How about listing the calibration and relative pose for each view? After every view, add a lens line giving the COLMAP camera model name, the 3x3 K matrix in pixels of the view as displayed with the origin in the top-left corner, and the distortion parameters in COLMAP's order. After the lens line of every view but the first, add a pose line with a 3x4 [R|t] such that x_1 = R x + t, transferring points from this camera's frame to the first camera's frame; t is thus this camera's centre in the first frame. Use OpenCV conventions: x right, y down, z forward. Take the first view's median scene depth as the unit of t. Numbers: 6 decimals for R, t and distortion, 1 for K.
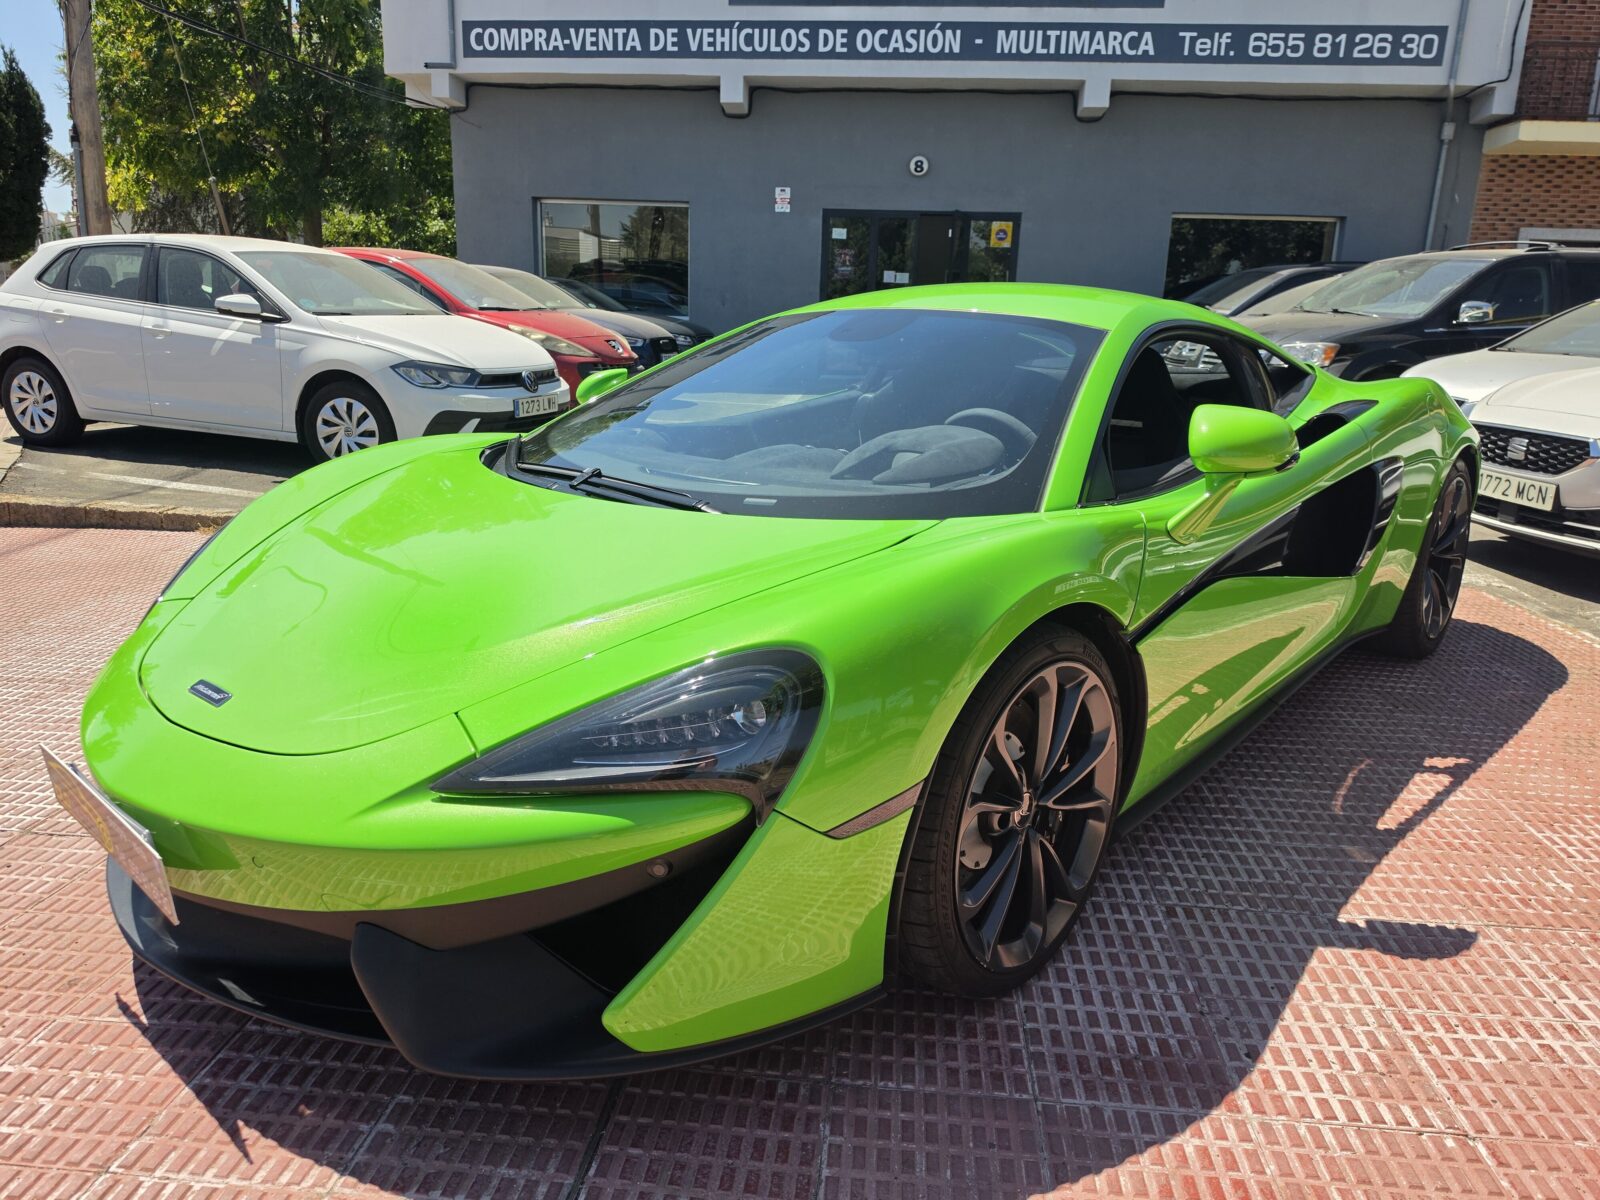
lens RADIAL K [[1100.8, 0, 798.2], [0, 1100.8, 627.1], [0, 0, 1]] dist [0.027903, -0.036877]
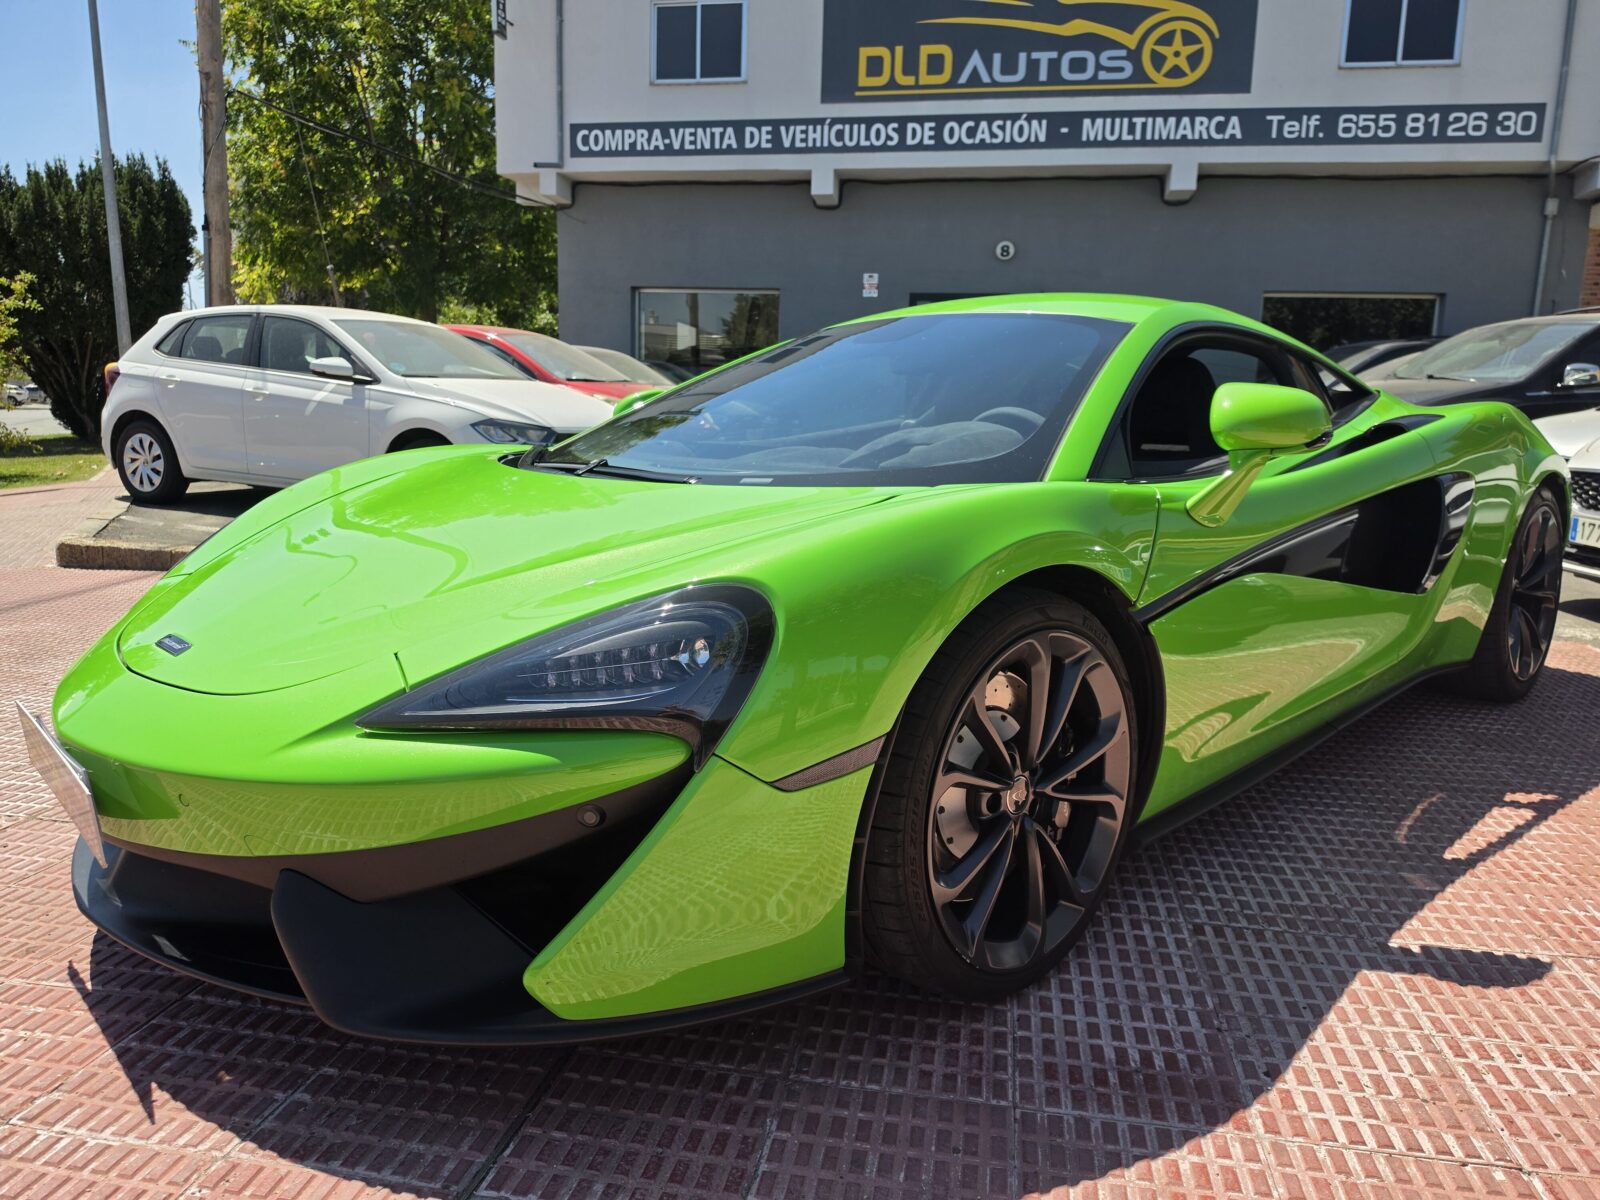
lens RADIAL K [[1100.3, 0, 805.6], [0, 1100.3, 618.5], [0, 0, 1]] dist [0.028933, -0.037132]
pose [[0.996590, 0.011676, -0.081689, 0.038813], [-0.018946, 0.995870, -0.088796, 0.039911], [0.080315, 0.090041, 0.992694, 0.023210]]
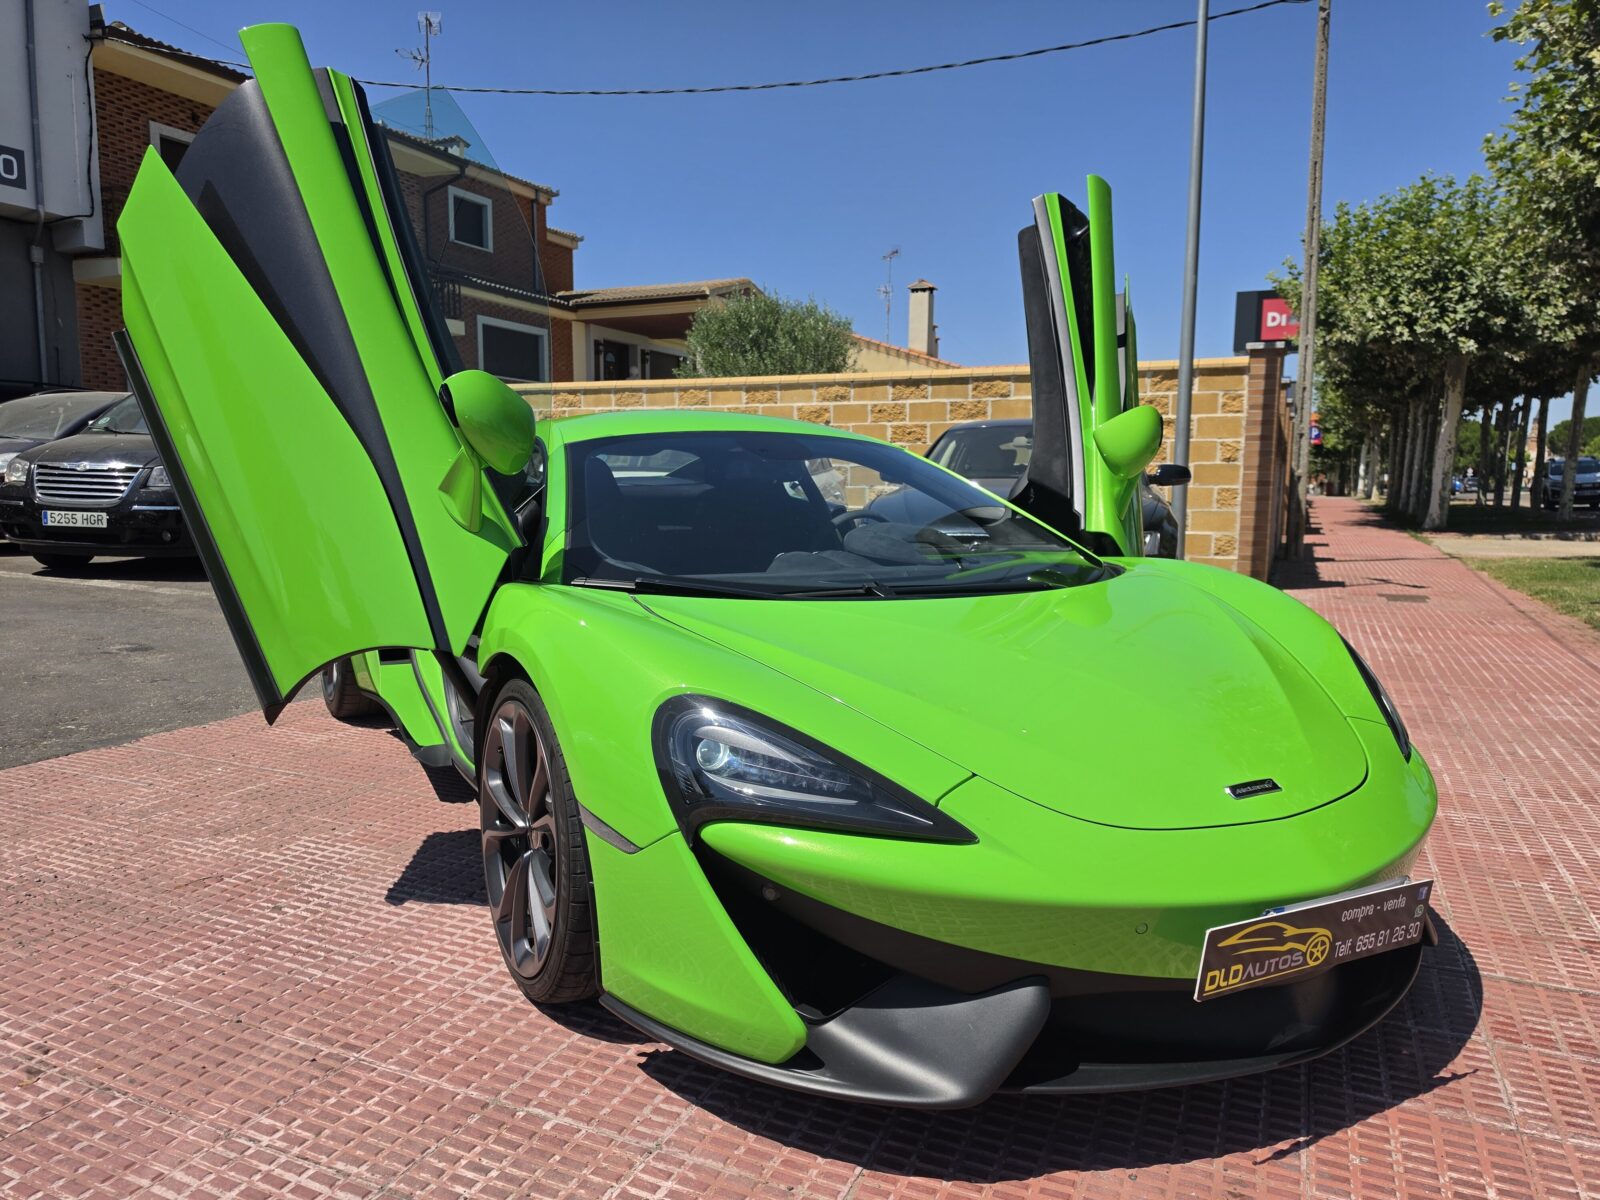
lens RADIAL K [[1120.6, 0, 796.2], [0, 1120.6, 608.1], [0, 0, 1]] dist [0.024281, -0.029665]
pose [[0.328625, -0.130990, 0.935333, -0.487898], [0.251590, 0.966693, 0.046987, -0.058406], [-0.910334, 0.219879, 0.350635, 0.286775]]
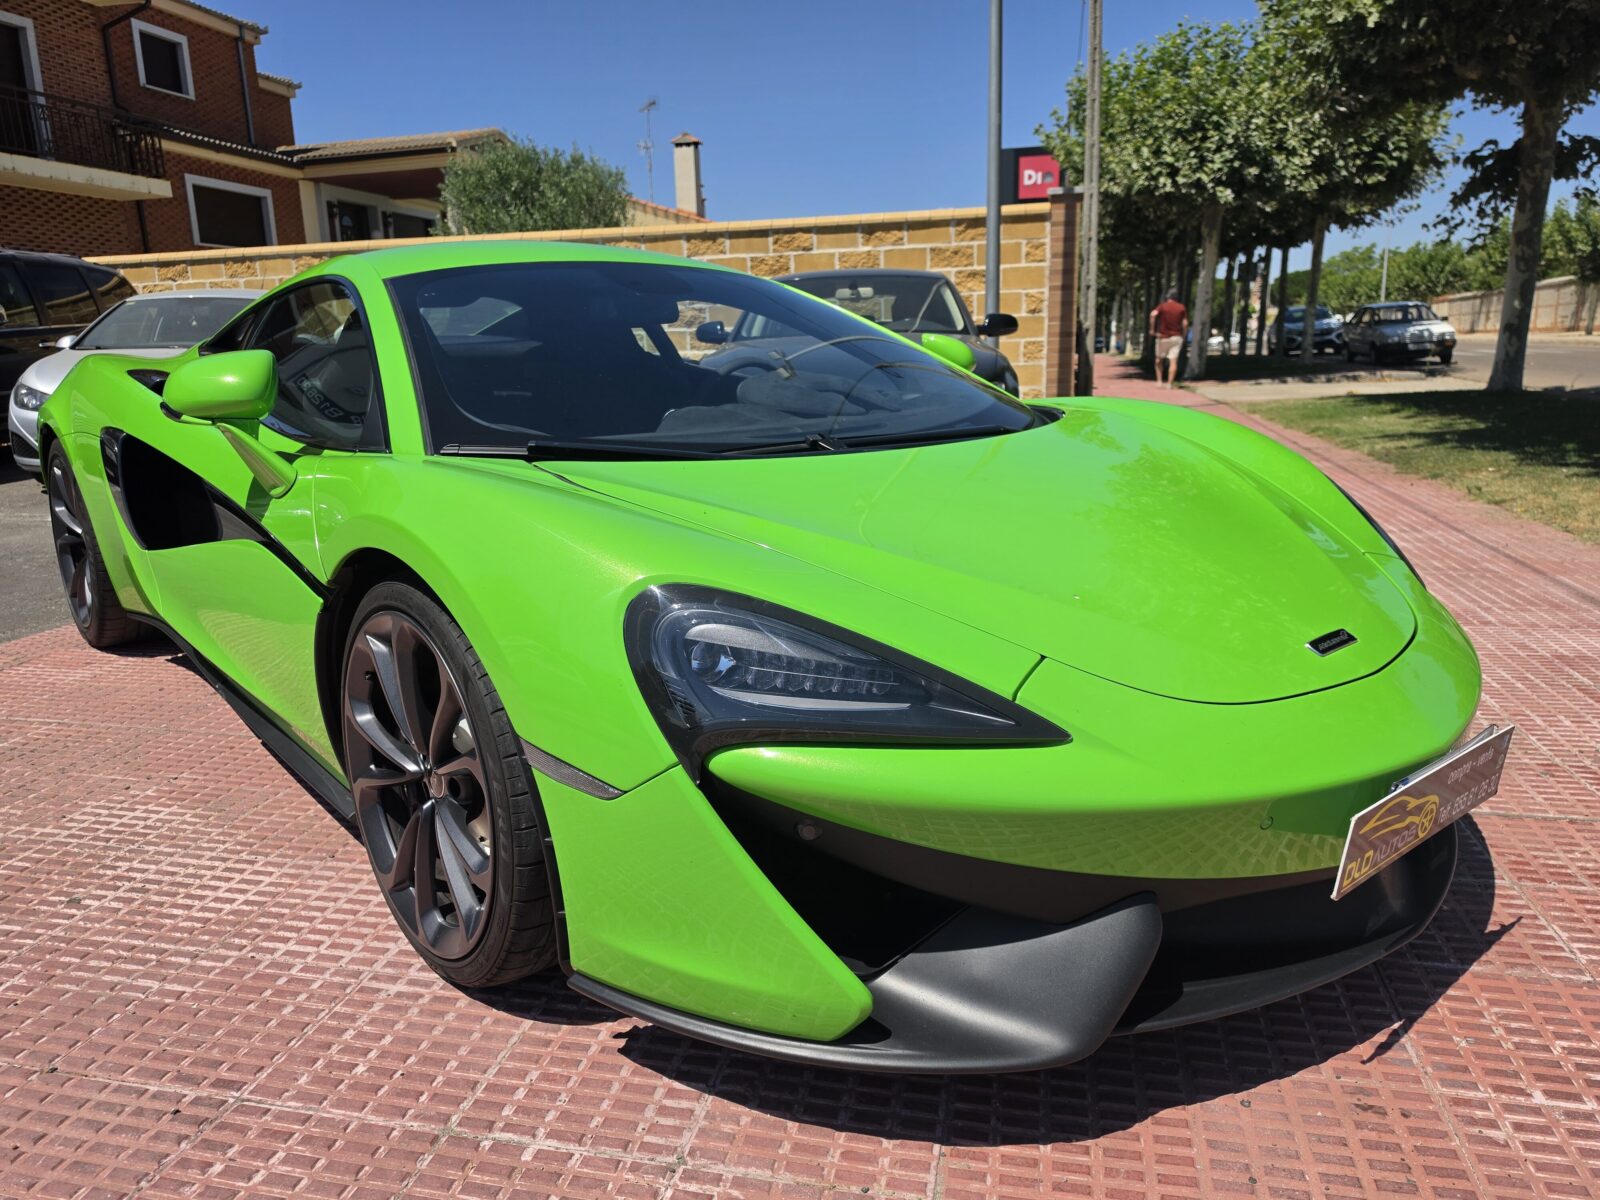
lens RADIAL K [[1129.5, 0, 801.5], [0, 1129.5, 615.2], [0, 0, 1]] dist [0.015593, -0.024705]
pose [[0.130081, -0.256190, 0.957834, -0.441107], [0.293883, 0.932594, 0.209527, -0.062260], [-0.946949, 0.254236, 0.196603, 0.346326]]
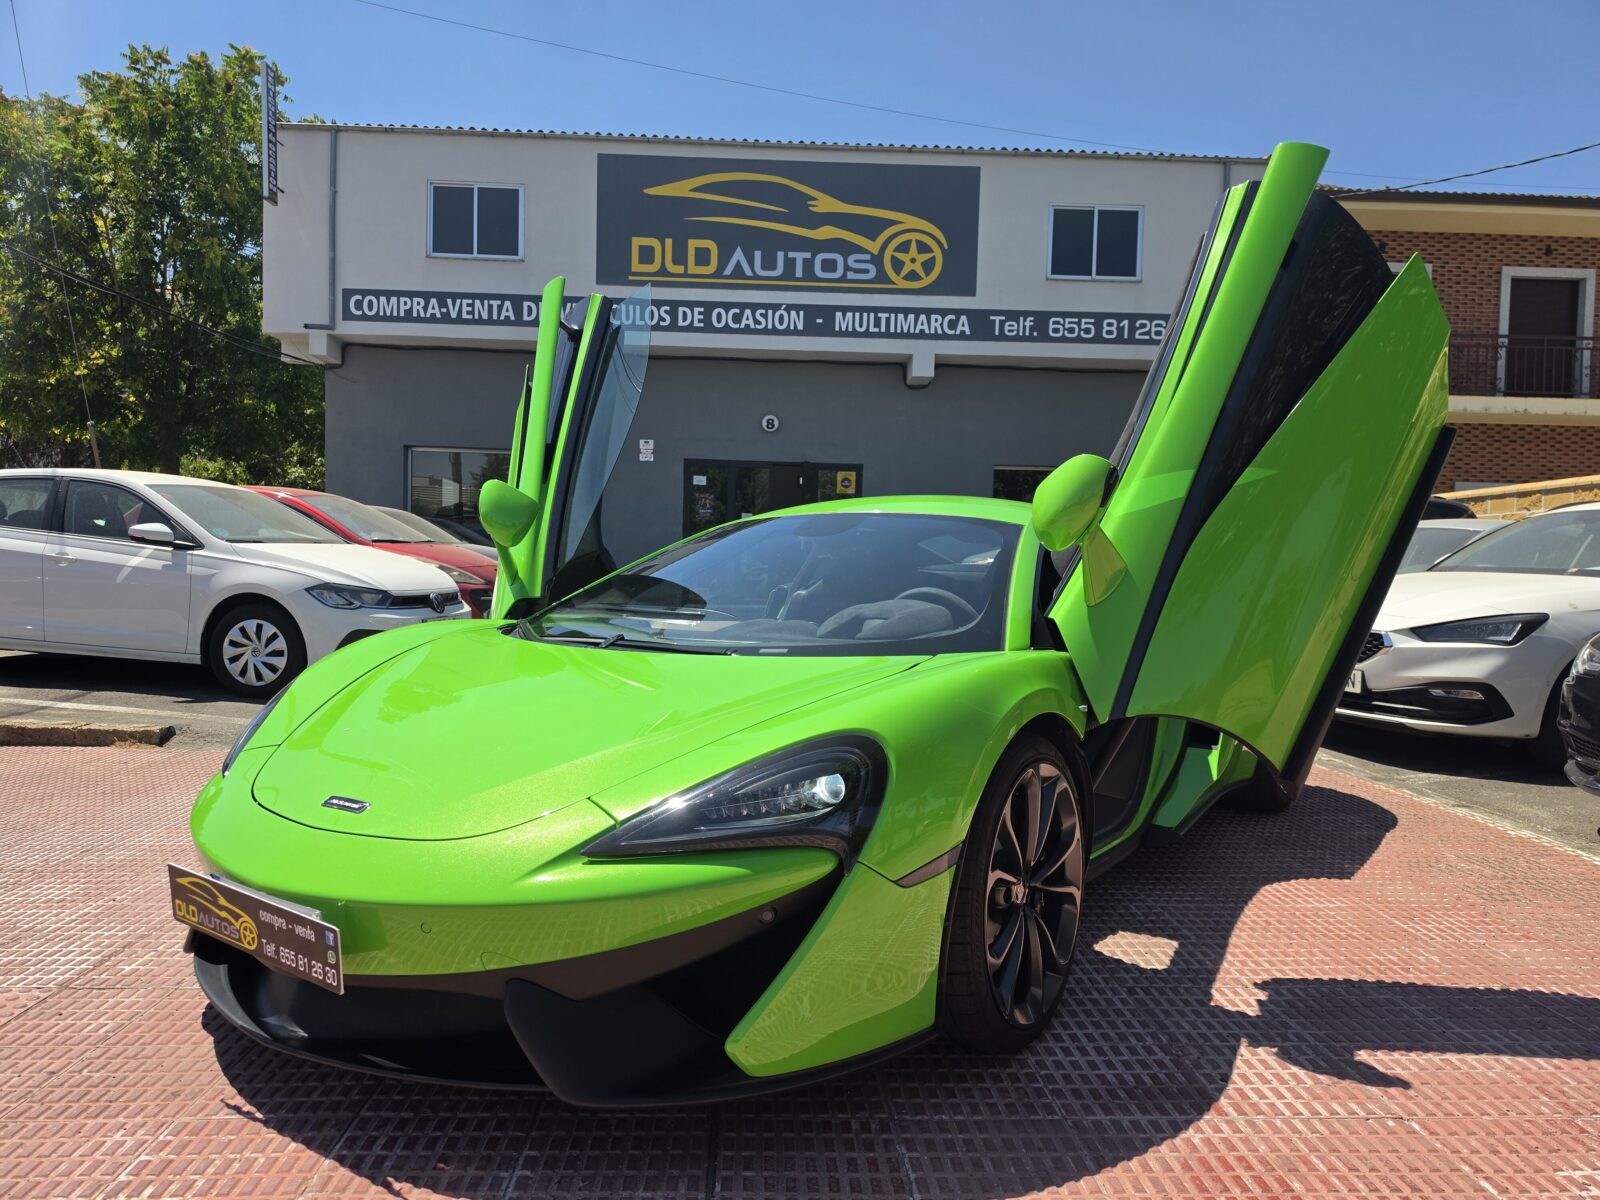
lens RADIAL K [[1100.0, 0, 783.3], [0, 1100.0, 629.7], [0, 0, 1]] dist [0.057567, -0.076302]
pose [[0.991003, -0.012151, 0.133285, -0.081187], [0.040174, 0.976953, -0.209639, 0.050557], [-0.127666, 0.213108, 0.968652, -0.079976]]
